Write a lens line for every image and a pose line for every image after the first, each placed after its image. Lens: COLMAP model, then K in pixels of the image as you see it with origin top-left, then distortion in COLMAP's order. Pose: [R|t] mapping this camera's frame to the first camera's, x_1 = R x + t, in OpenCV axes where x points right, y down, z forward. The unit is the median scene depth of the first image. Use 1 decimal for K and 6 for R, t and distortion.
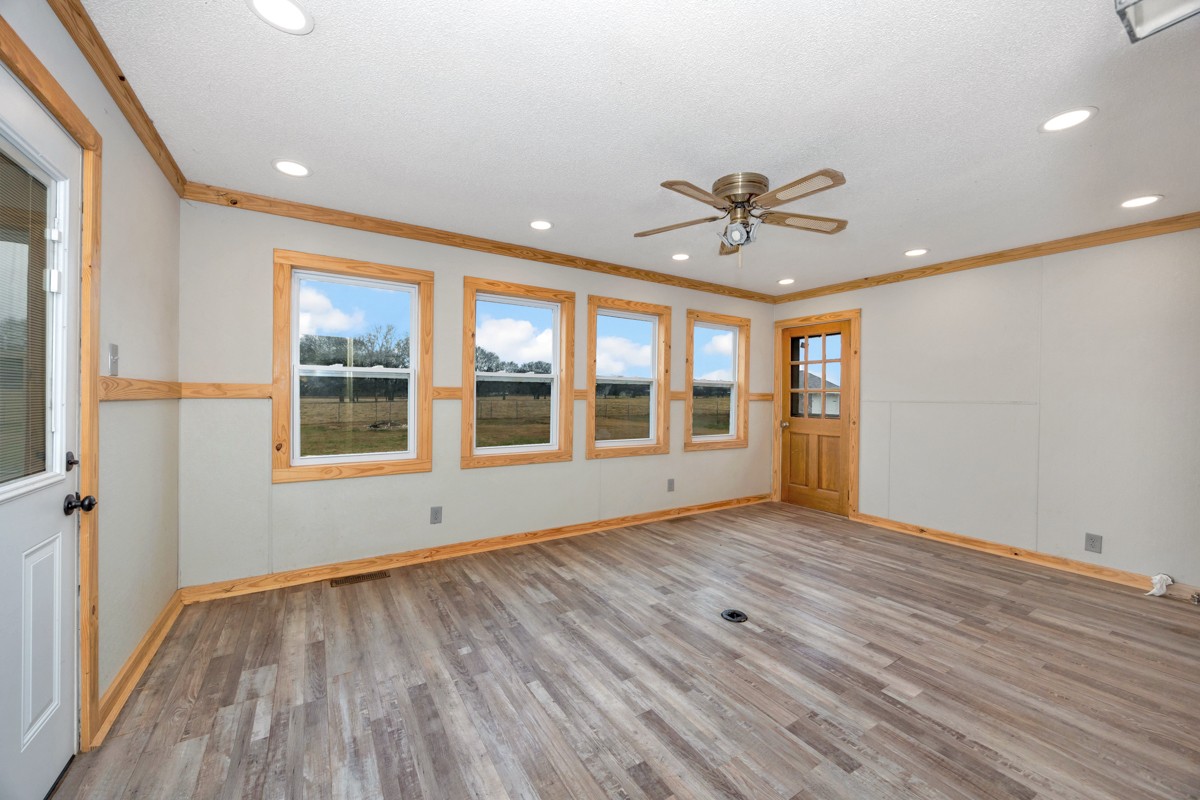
lens RADIAL K [[464.2, 0, 598.9], [0, 464.2, 397.1], [0, 0, 1]] dist [-0.002678, -0.000128]
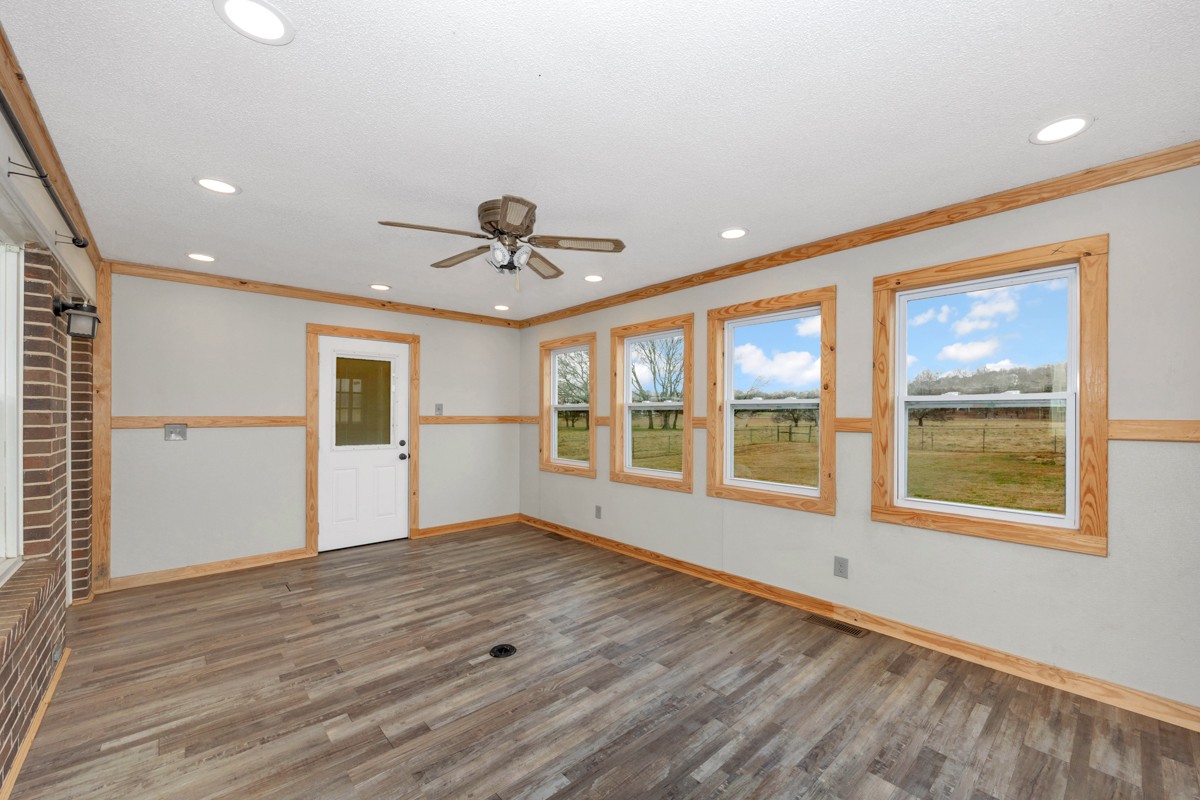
lens RADIAL K [[464.2, 0, 599.3], [0, 464.2, 408.5], [0, 0, 1]] dist [-0.002678, -0.000128]
pose [[0.175473, -0.020867, -0.984263, 1.157574], [-0.003530, 0.999756, -0.021824, -0.016926], [0.984478, 0.007304, 0.175356, 0.910981]]
